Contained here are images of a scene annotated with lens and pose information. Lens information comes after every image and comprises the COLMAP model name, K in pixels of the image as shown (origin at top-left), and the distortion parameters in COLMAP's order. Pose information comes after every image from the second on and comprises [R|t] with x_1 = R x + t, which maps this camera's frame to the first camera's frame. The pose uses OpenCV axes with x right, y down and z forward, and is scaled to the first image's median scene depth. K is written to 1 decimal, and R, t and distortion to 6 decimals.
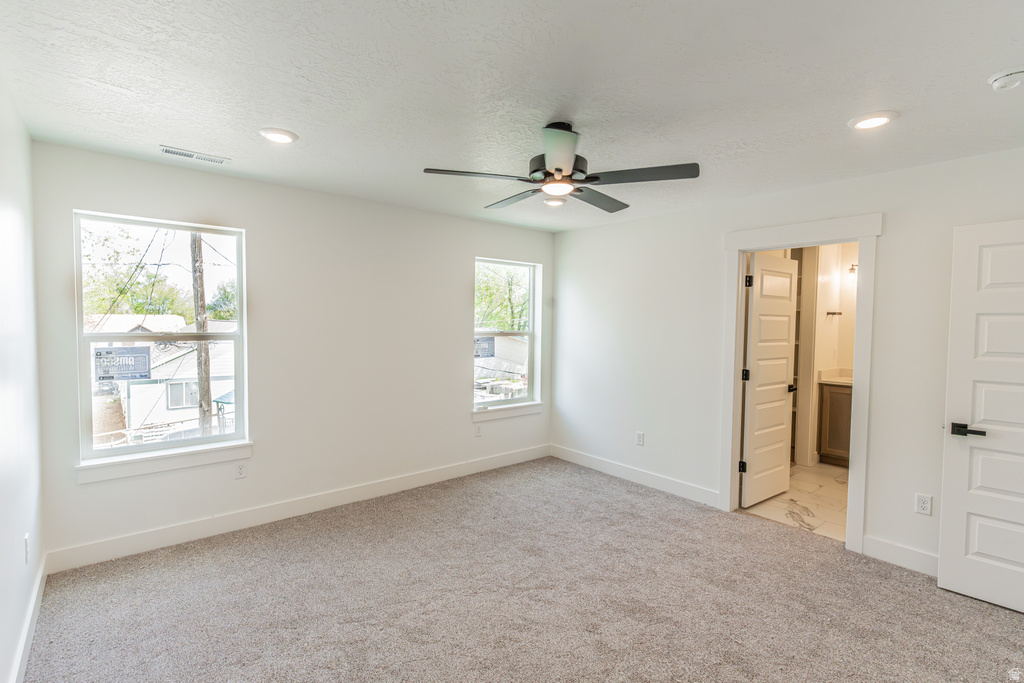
lens RADIAL K [[484.2, 0, 513.2], [0, 484.2, 342.0], [0, 0, 1]] dist [0.001242, 0.000115]
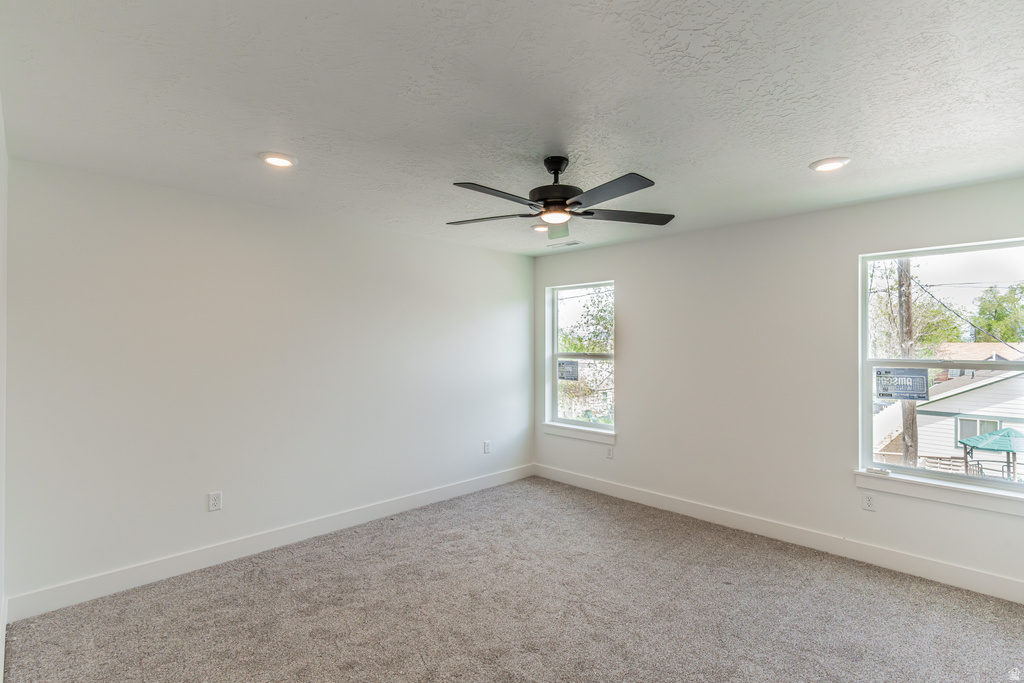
lens RADIAL K [[484.2, 0, 513.2], [0, 484.2, 342.0], [0, 0, 1]] dist [0.001242, 0.000115]
pose [[0.078466, -0.015206, -0.996801, 0.660178], [-0.044423, 0.998837, -0.018734, -0.011243], [0.995927, 0.045750, 0.077700, 0.488301]]
